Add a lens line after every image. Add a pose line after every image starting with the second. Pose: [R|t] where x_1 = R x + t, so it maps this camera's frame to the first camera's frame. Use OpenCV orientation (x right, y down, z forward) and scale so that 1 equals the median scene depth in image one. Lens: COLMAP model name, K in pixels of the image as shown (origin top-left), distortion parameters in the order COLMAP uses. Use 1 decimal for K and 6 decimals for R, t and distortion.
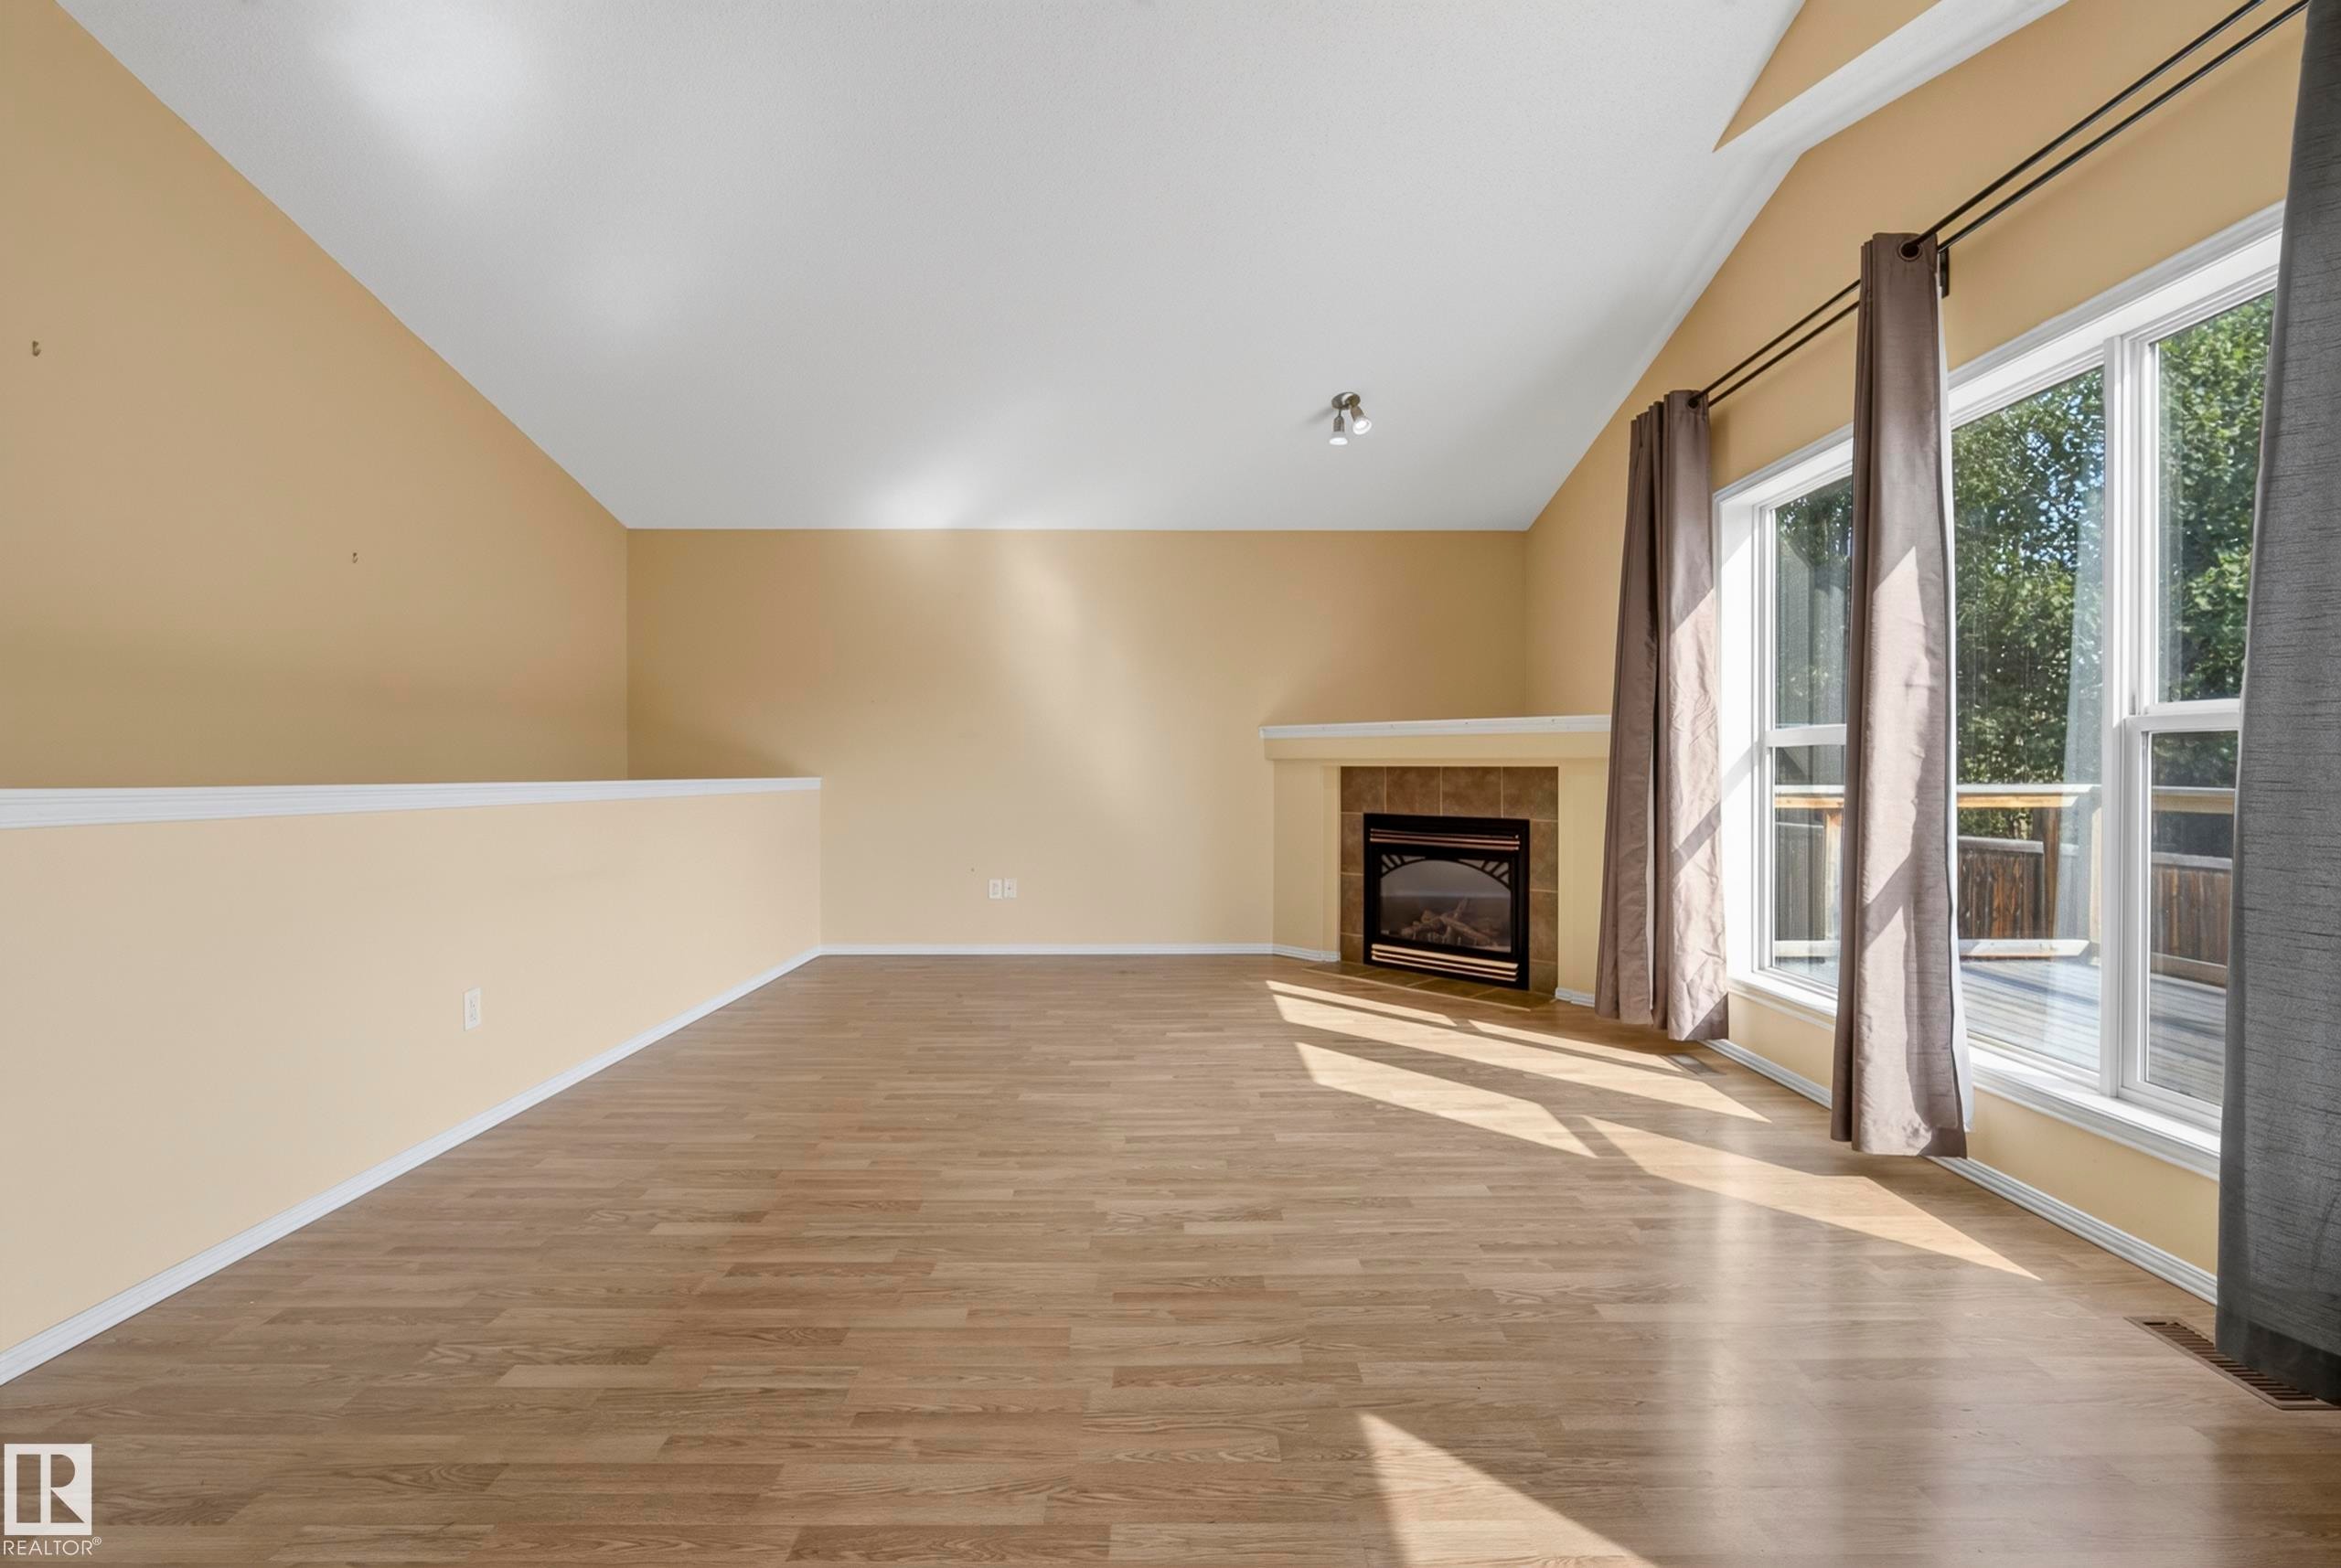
lens RADIAL K [[1022.5, 0, 1176.3], [0, 1022.5, 779.3], [0, 0, 1]] dist [-0.011701, 0.003590]
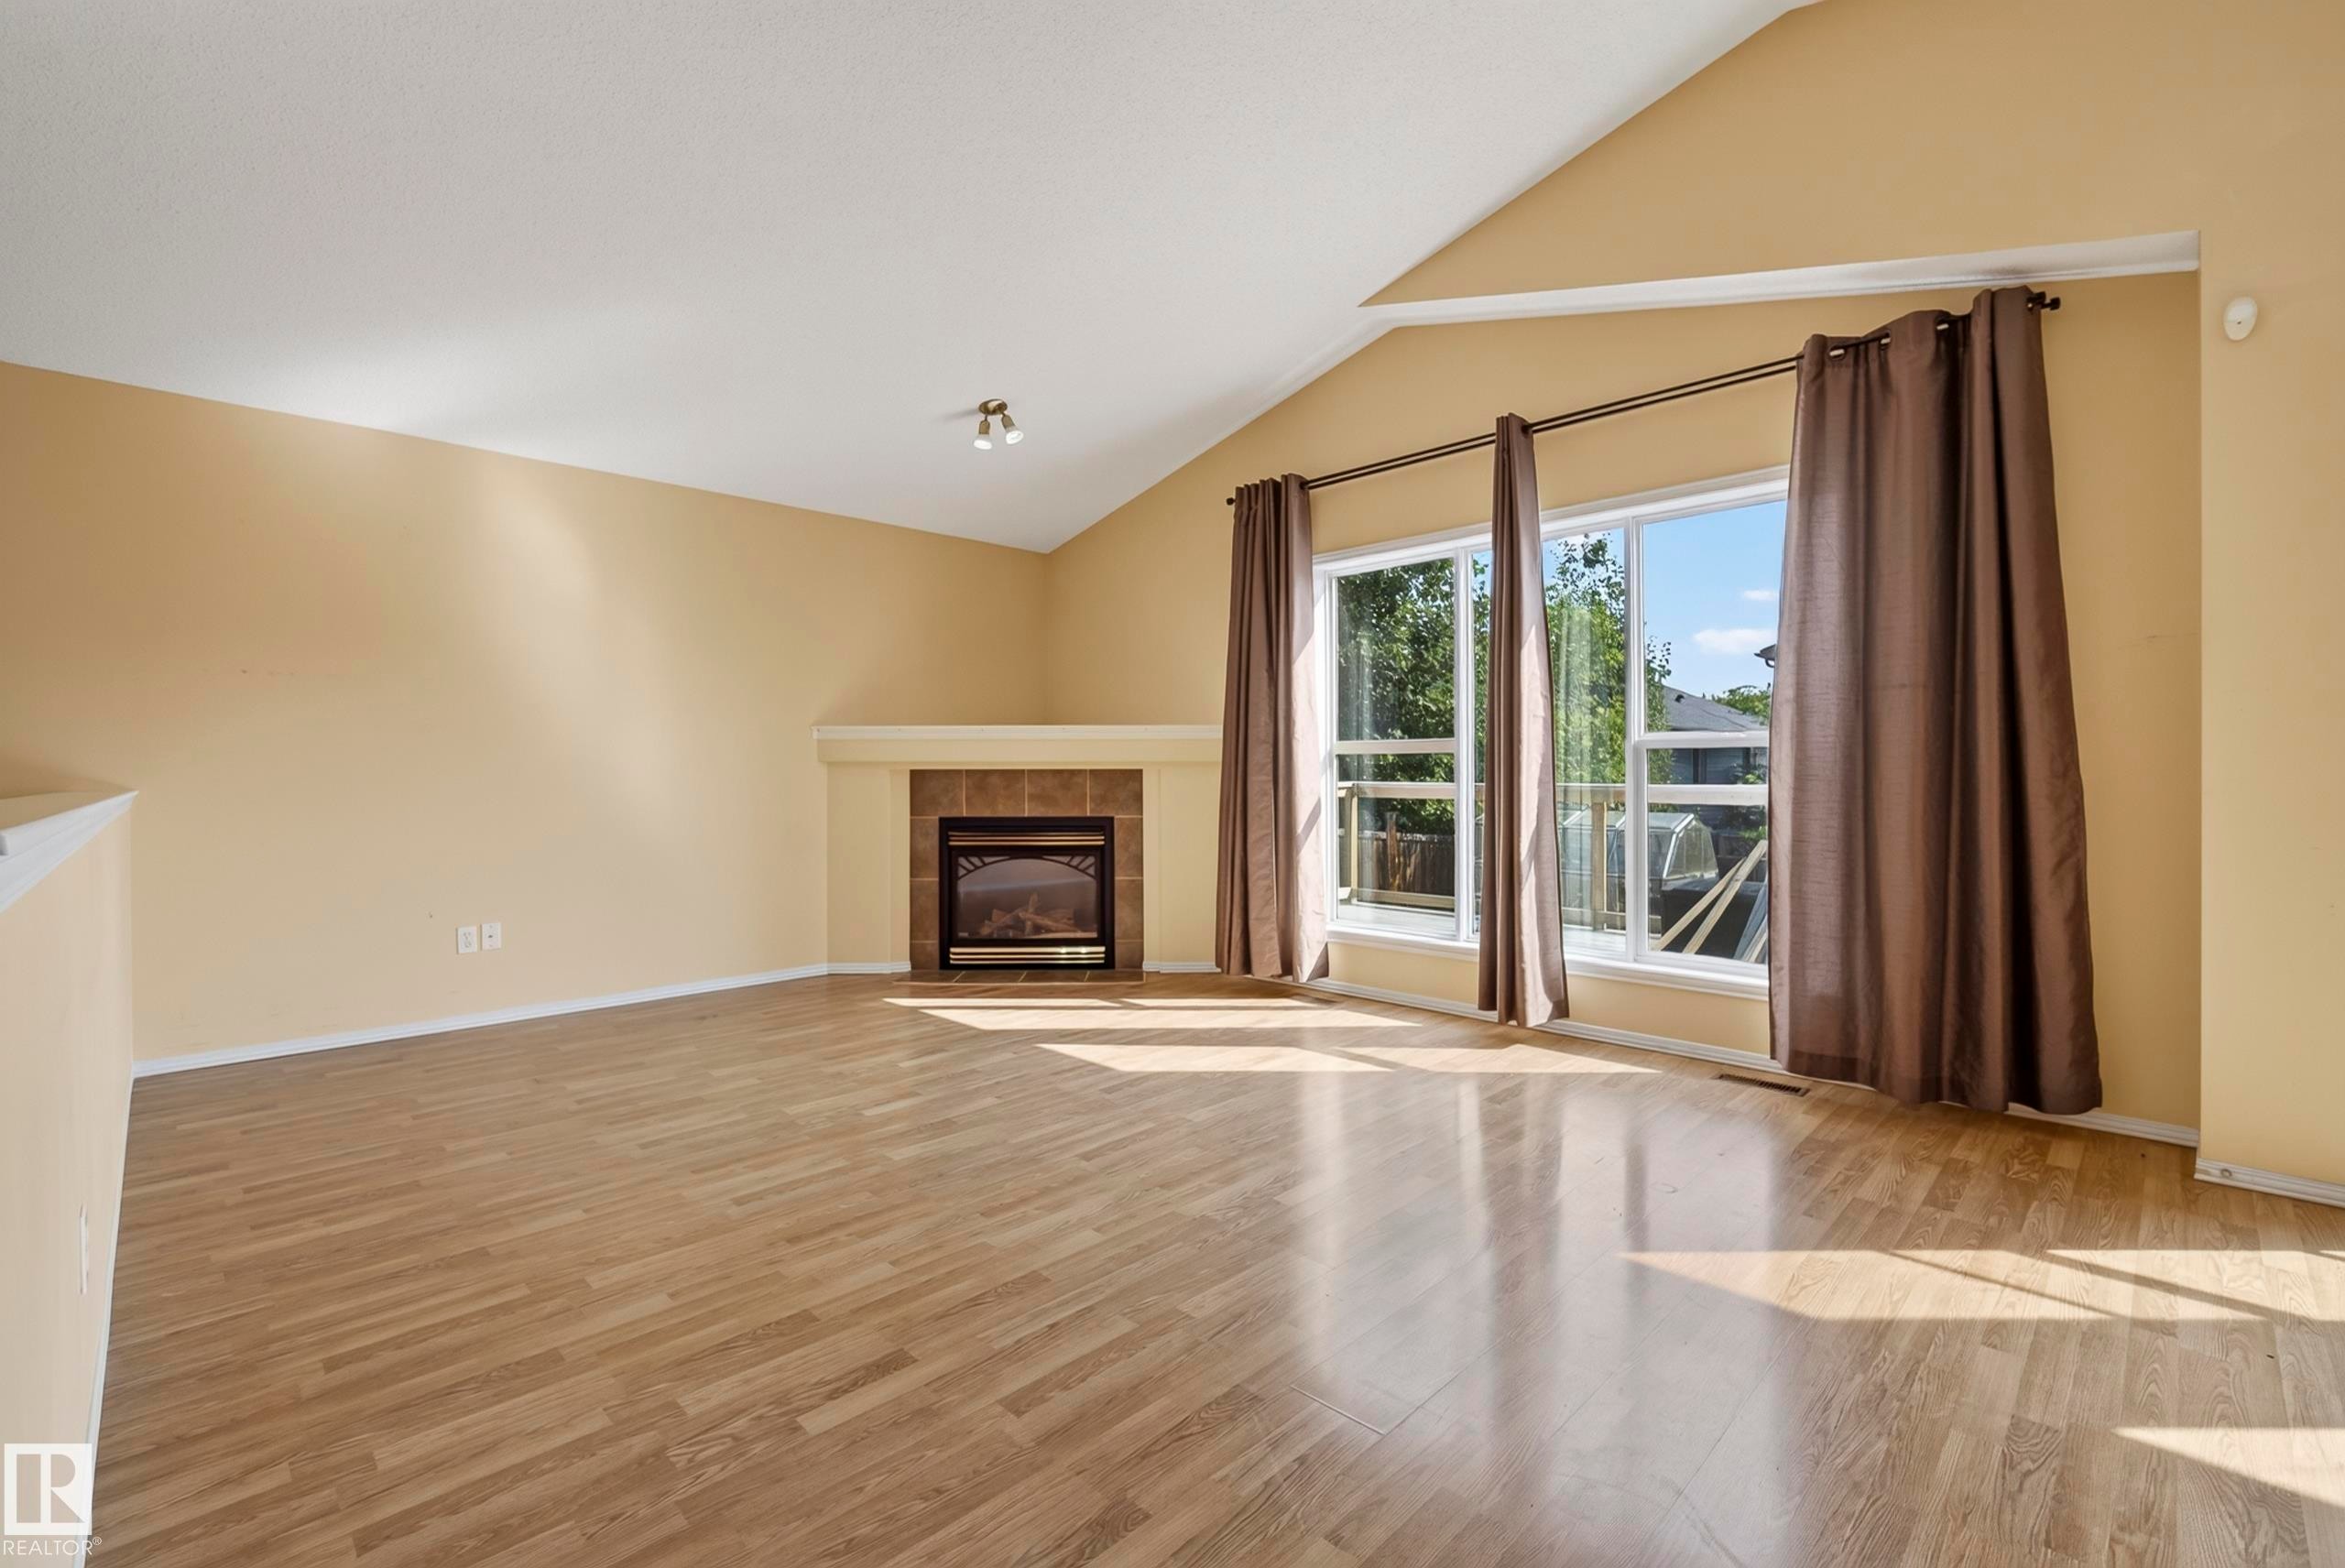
lens RADIAL K [[1024.3, 0, 1170.2], [0, 1024.3, 774.1], [0, 0, 1]] dist [-0.011701, 0.003590]
pose [[0.712930, -0.004566, 0.701220, -0.510345], [0.011042, 0.999928, -0.004716, -0.001675], [-0.701148, 0.011105, 0.712929, 0.197081]]
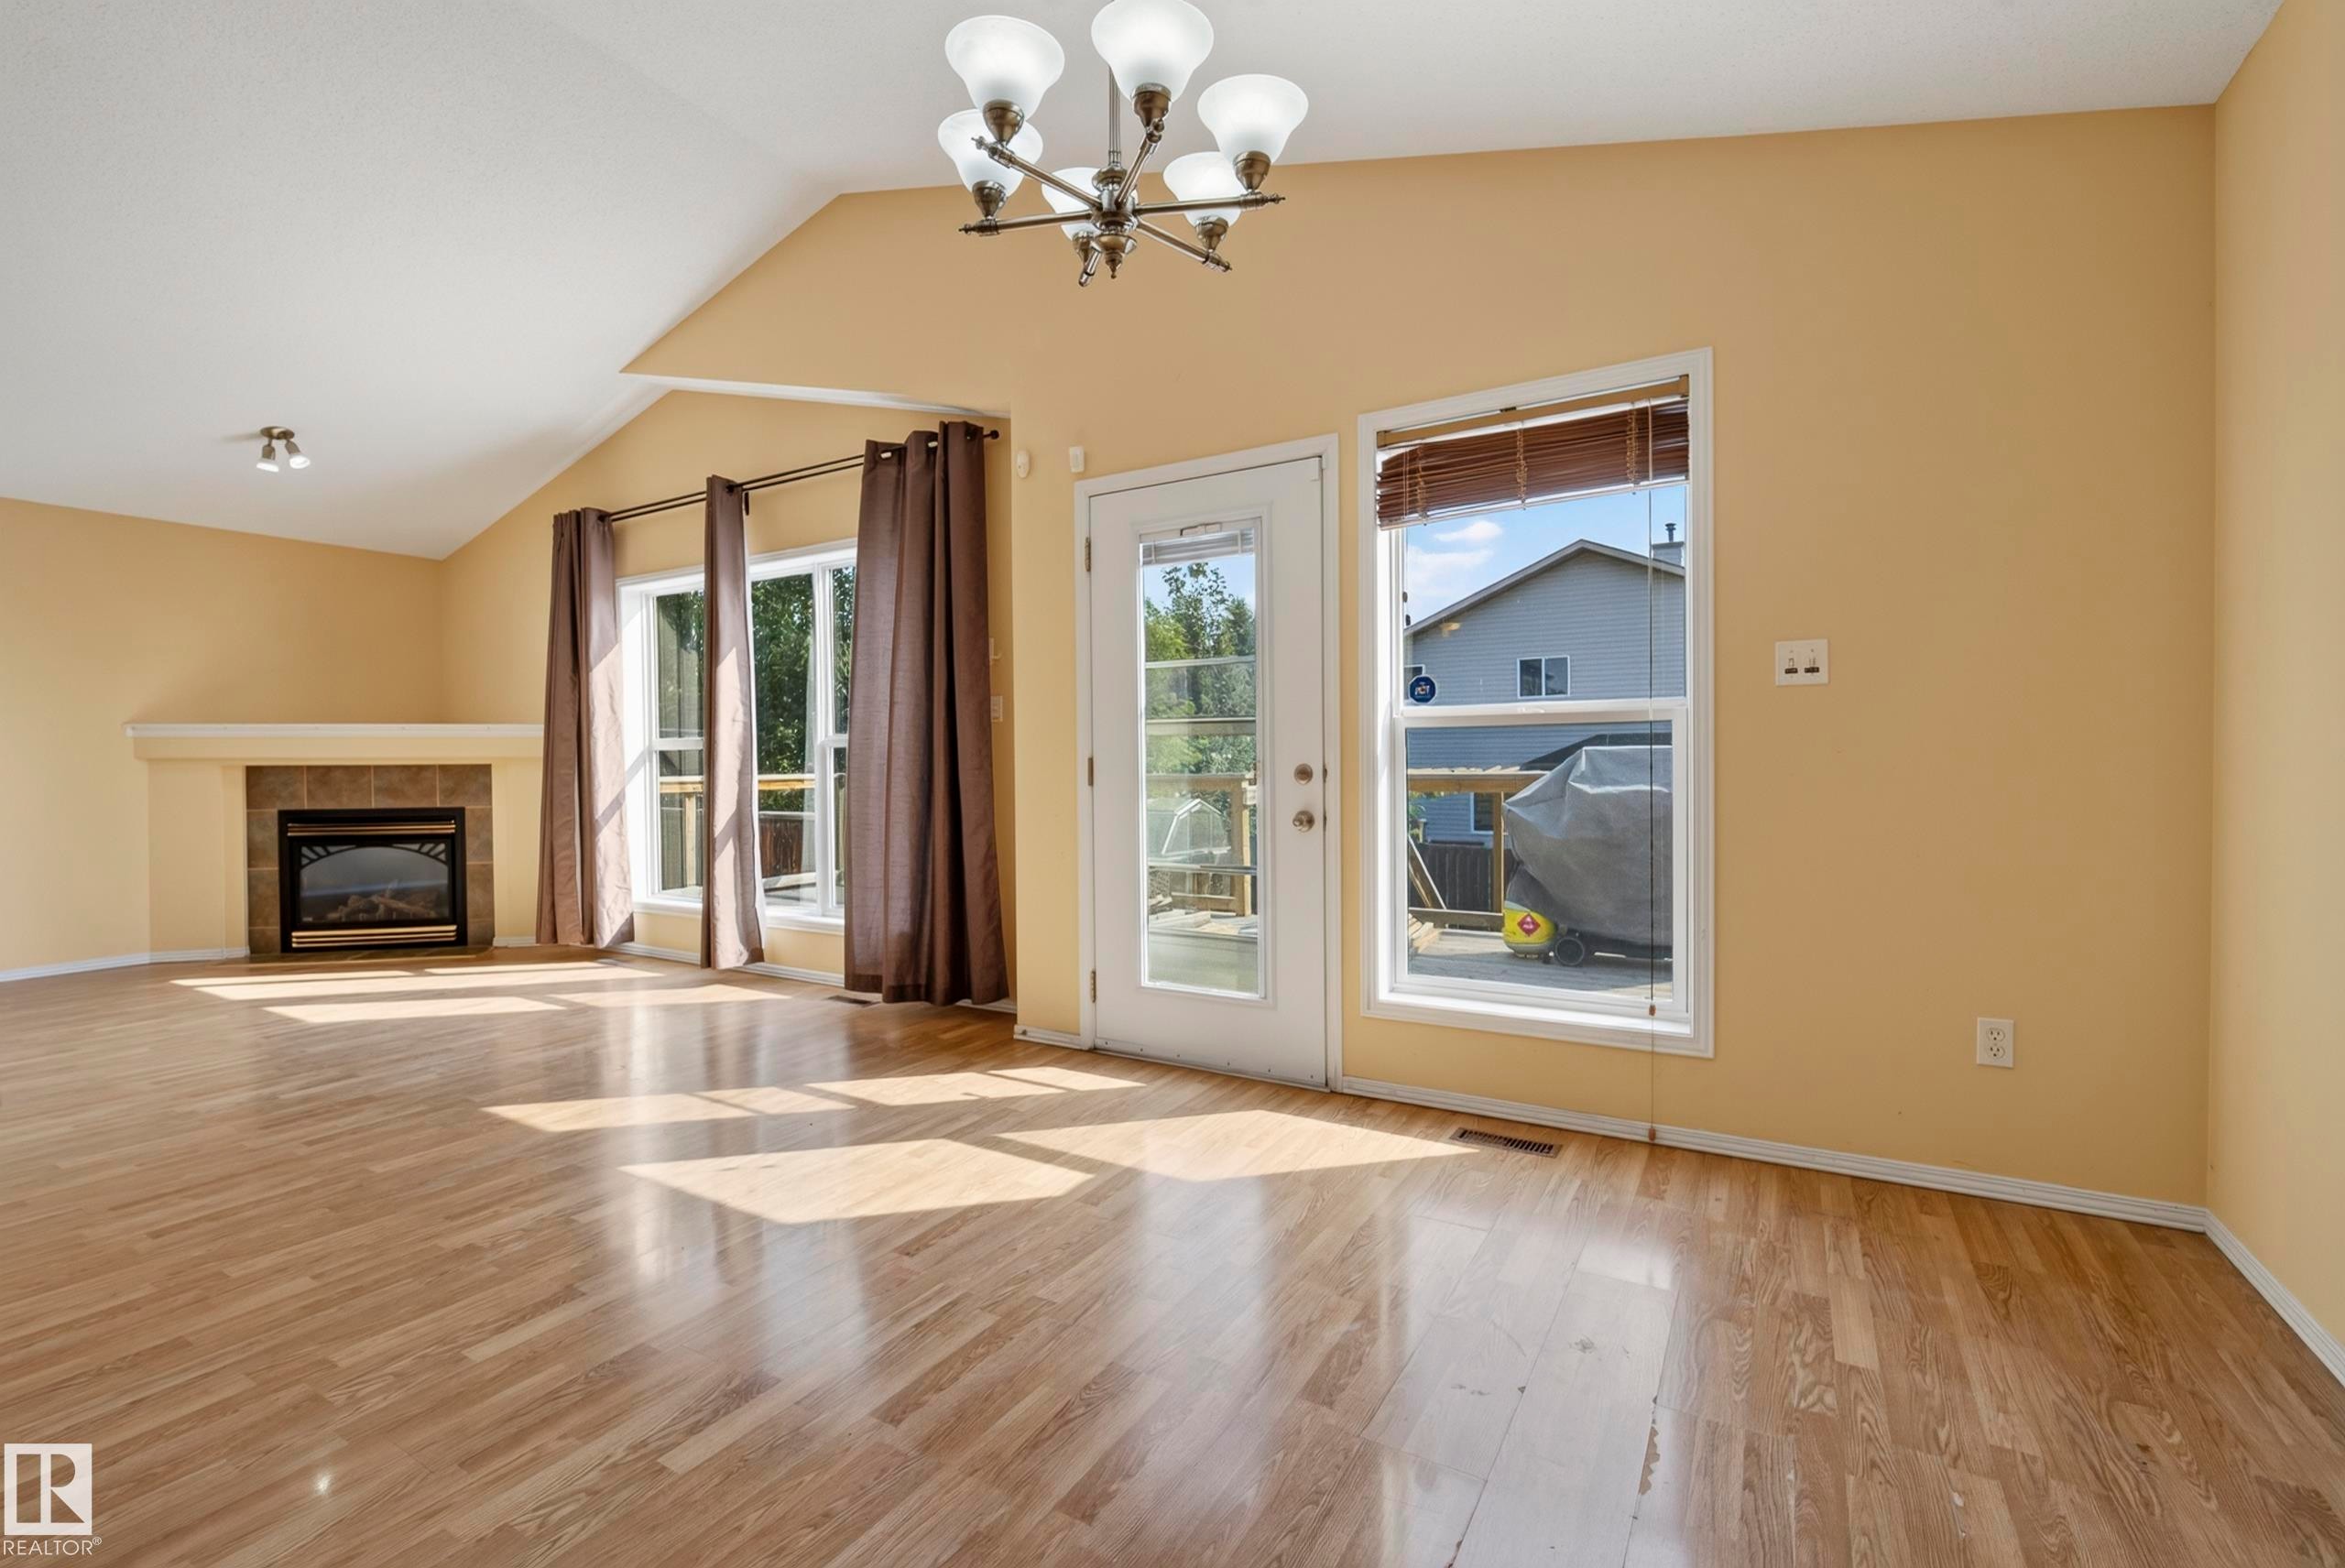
lens RADIAL K [[1024.3, 0, 1168.9], [0, 1024.3, 775.8], [0, 0, 1]] dist [-0.011701, 0.003590]
pose [[0.523176, -0.016381, 0.852067, -0.329663], [0.015774, 0.999830, 0.009537, 0.004241], [-0.852078, 0.008451, 0.523346, -0.472268]]
